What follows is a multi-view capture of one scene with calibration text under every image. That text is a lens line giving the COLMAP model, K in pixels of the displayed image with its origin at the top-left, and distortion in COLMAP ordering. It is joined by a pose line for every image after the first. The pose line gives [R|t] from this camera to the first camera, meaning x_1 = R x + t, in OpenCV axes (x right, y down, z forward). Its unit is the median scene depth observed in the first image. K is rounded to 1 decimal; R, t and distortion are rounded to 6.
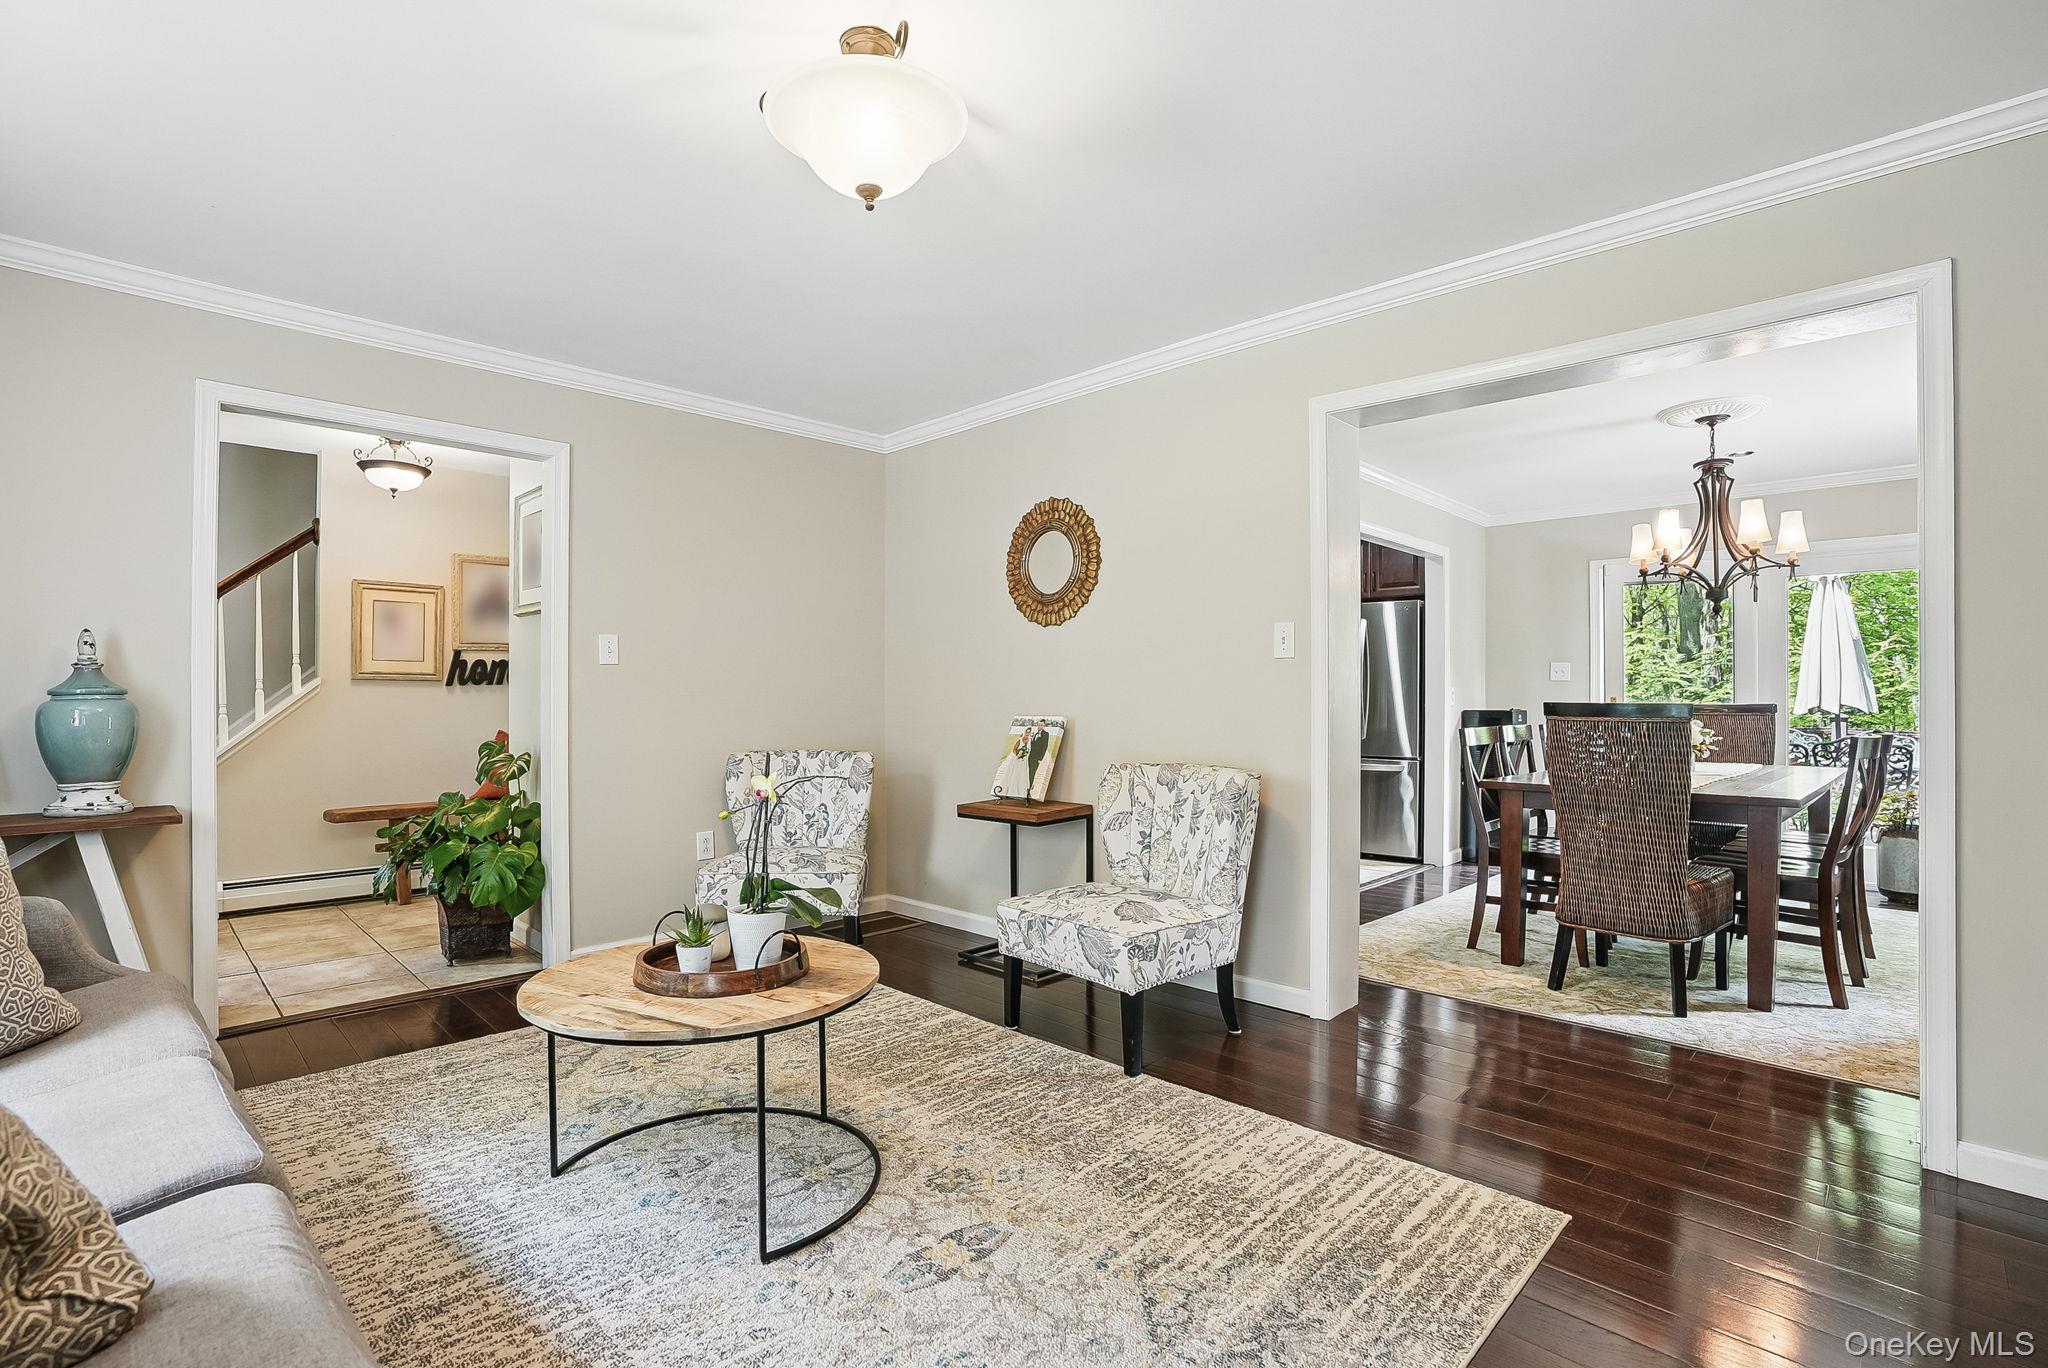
lens RADIAL K [[975.3, 0, 1024.0], [0, 975.3, 684.0], [0, 0, 1]] dist [-0.001718, 0.000142]
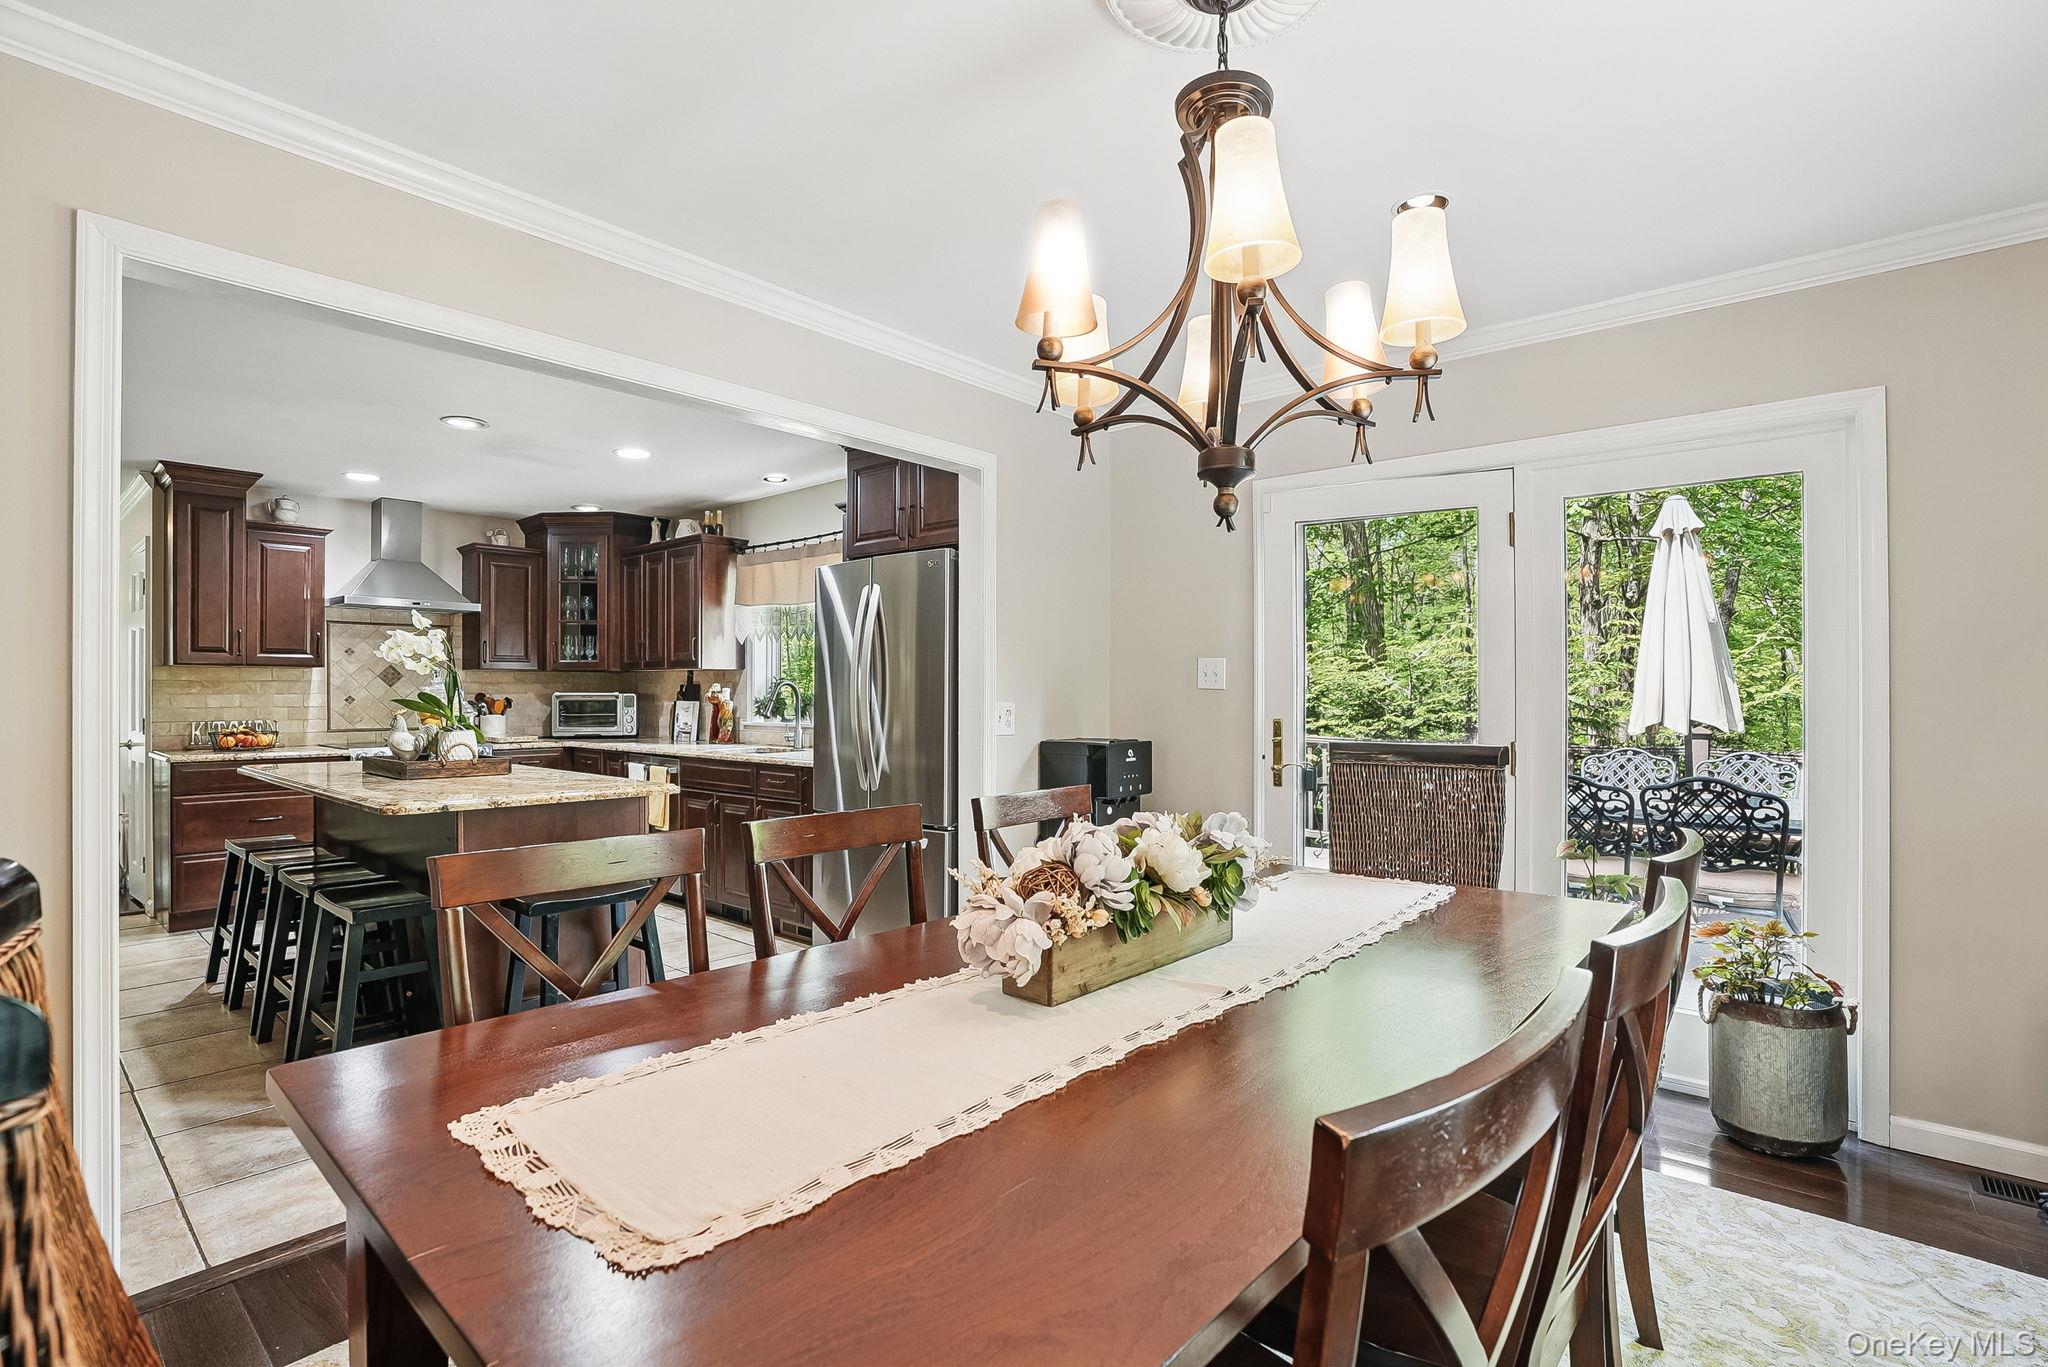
lens RADIAL K [[975.3, 0, 1024.0], [0, 975.3, 683.5], [0, 0, 1]] dist [-0.001718, 0.000142]
pose [[0.998219, -0.000971, 0.059641, 0.376875], [0.000676, 0.999987, 0.004979, -0.008682], [-0.059645, -0.004930, 0.998207, 0.398701]]
